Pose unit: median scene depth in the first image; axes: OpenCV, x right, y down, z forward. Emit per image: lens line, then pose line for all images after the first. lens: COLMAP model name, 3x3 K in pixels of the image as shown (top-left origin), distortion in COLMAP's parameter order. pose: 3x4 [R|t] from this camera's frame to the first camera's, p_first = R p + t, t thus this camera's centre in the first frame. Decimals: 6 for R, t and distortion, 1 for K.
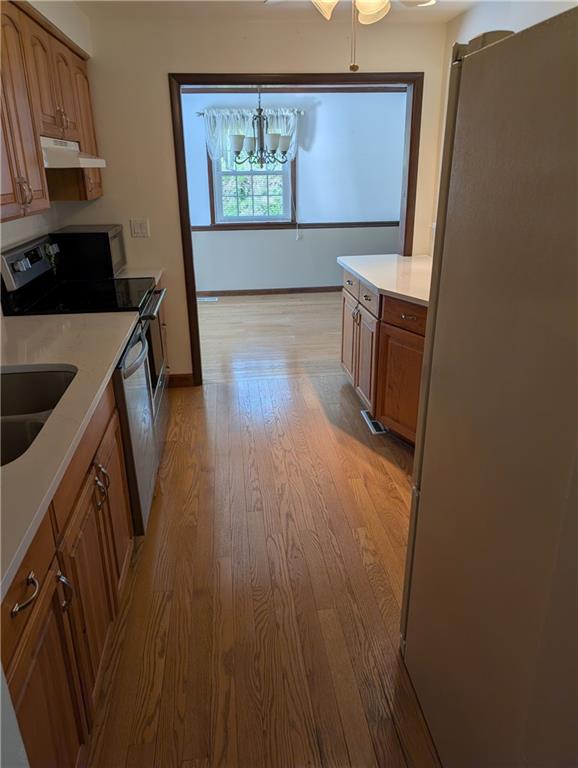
lens RADIAL K [[557.9, 0, 293.8], [0, 557.9, 376.7], [0, 0, 1]] dist [-0.005816, 0.001311]
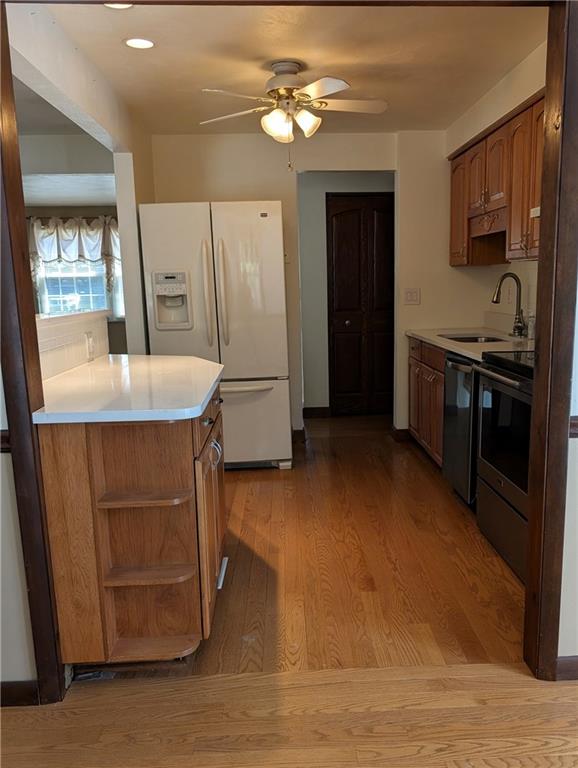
lens RADIAL K [[557.9, 0, 292.7], [0, 557.9, 383.3], [0, 0, 1]] dist [-0.005816, 0.001311]
pose [[-0.991312, 0.016820, 0.130452, -0.054606], [0.081617, 0.856416, 0.509795, -0.520921], [-0.103147, 0.516013, -0.850348, 1.607839]]
